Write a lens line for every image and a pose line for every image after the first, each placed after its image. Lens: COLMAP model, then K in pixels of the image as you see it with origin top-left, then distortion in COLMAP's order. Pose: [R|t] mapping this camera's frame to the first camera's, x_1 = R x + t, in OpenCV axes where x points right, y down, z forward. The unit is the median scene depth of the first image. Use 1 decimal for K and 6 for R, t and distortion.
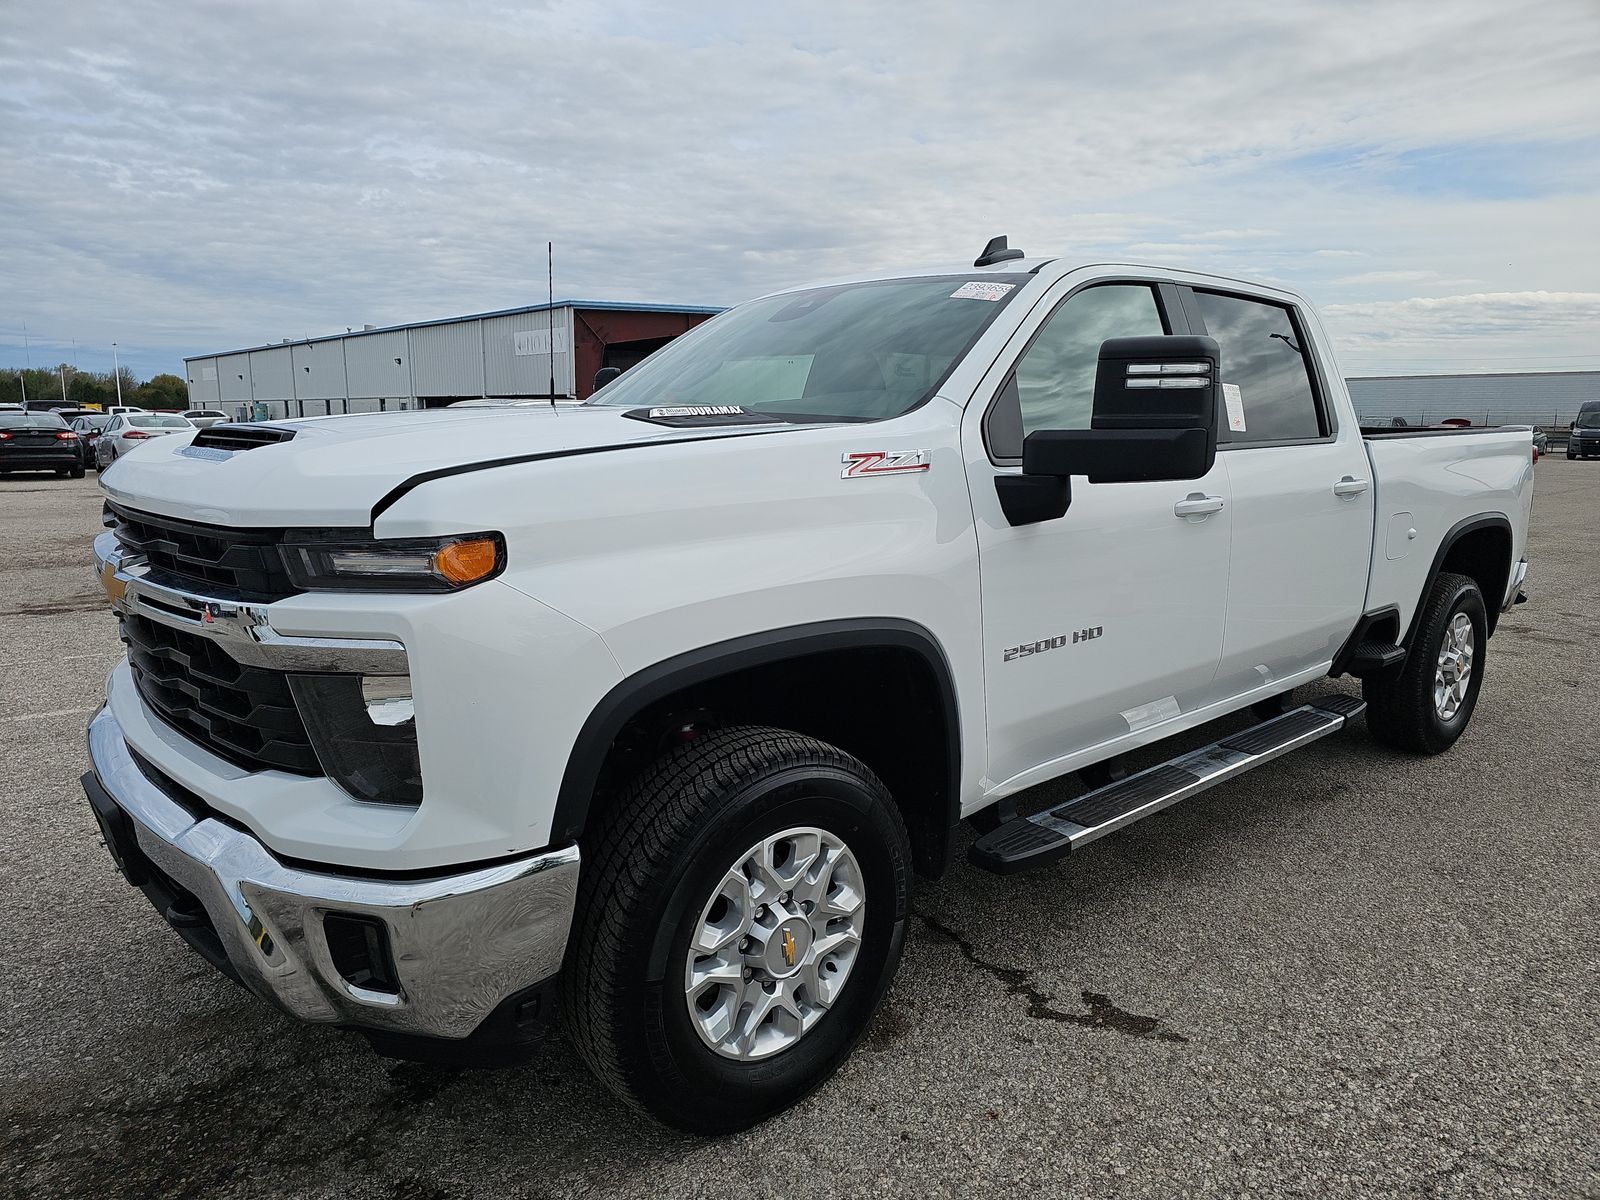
lens RADIAL K [[1077.1, 0, 800.0], [0, 1077.1, 600.0], [0, 0, 1]] dist [0.004746, -0.019414]
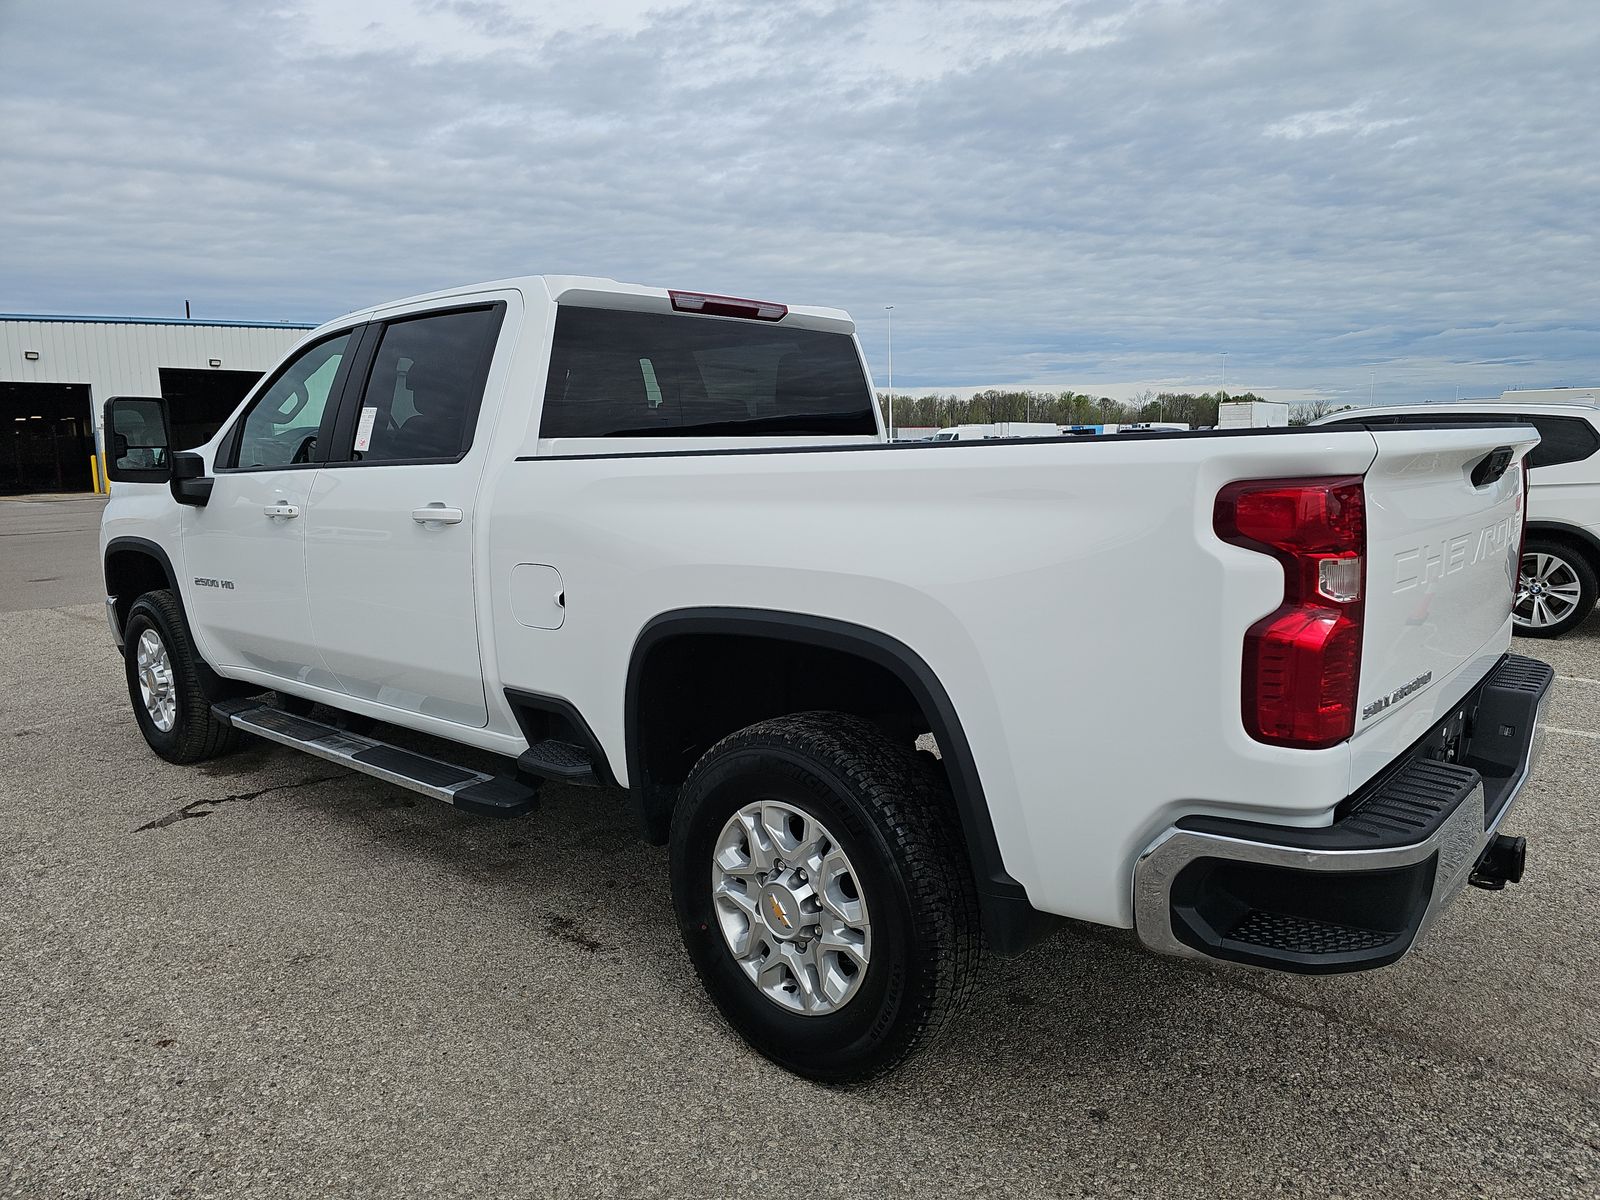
lens RADIAL K [[1077.1, 0, 800.0], [0, 1077.1, 600.0], [0, 0, 1]] dist [0.004746, -0.019414]
pose [[0.141100, 0.162539, -0.976561, 1.106658], [-0.119113, 0.982052, 0.146243, -0.156853], [0.982804, 0.095686, 0.157928, 0.928740]]
